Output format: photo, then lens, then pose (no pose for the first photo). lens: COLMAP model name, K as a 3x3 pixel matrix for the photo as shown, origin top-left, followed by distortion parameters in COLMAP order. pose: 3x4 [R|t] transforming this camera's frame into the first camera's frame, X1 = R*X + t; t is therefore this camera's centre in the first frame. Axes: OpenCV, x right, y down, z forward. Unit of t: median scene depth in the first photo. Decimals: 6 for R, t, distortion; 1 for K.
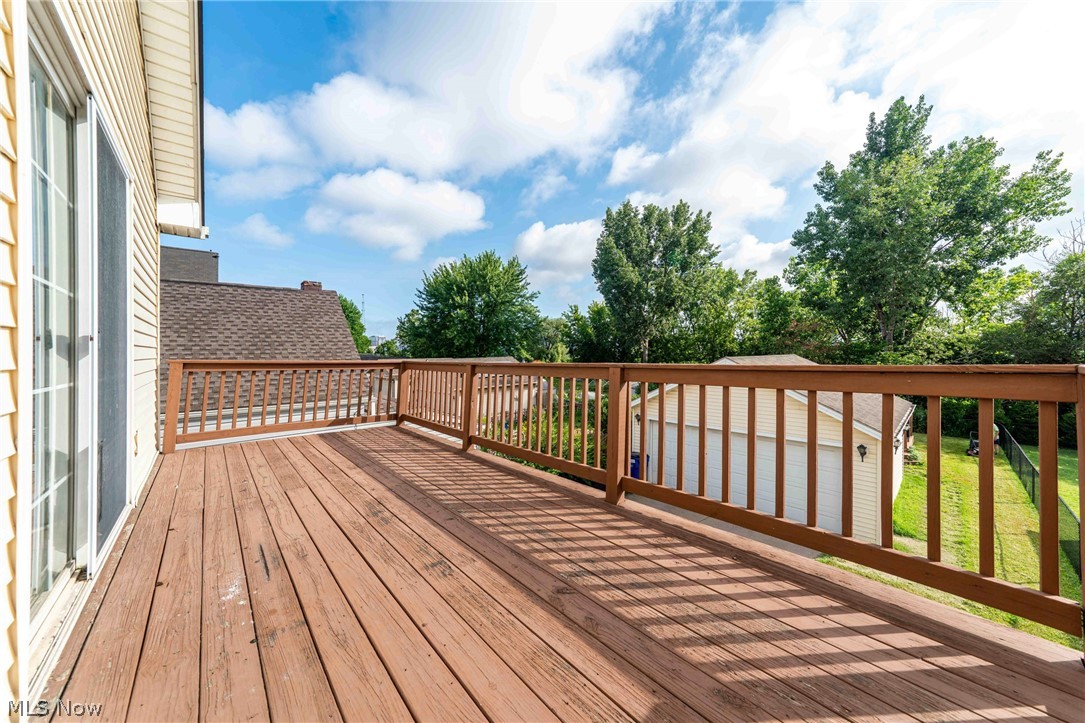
lens RADIAL K [[378.2, 0, 540.4], [0, 378.2, 356.8], [0, 0, 1]] dist [-0.006958, -0.000076]
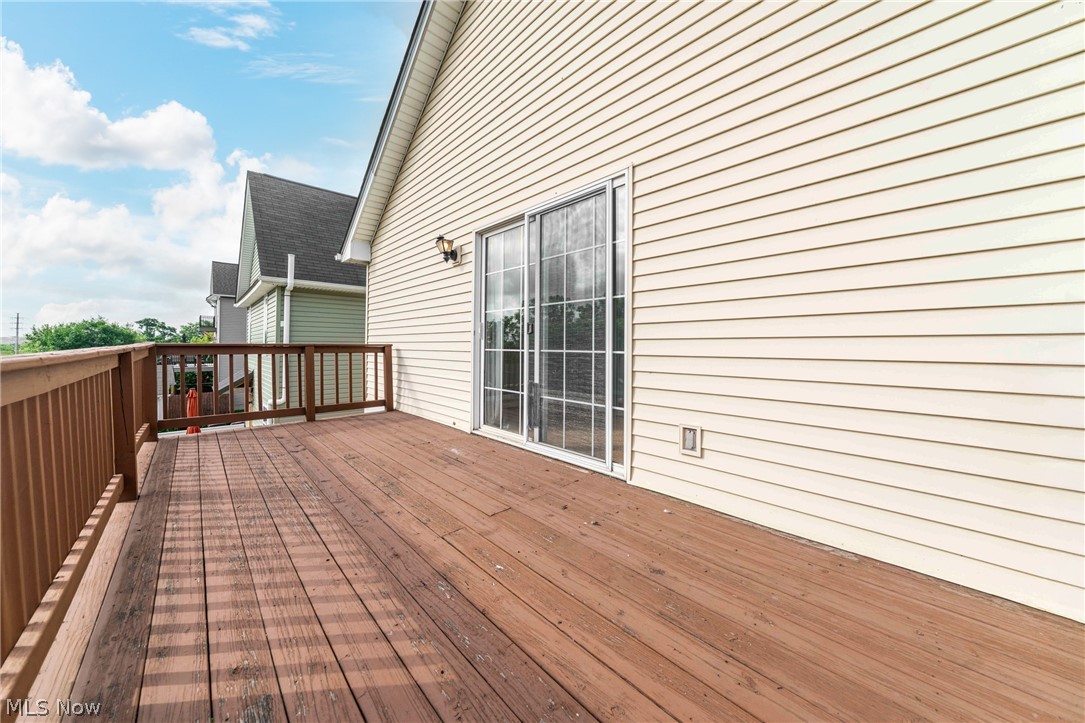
lens RADIAL K [[378.2, 0, 542.9], [0, 378.2, 357.1], [0, 0, 1]] dist [-0.006958, -0.000076]
pose [[-0.999789, 0.002027, -0.020466, -0.674200], [0.001127, 0.999036, 0.043890, 0.004737], [0.020535, 0.043857, -0.998827, 1.644606]]
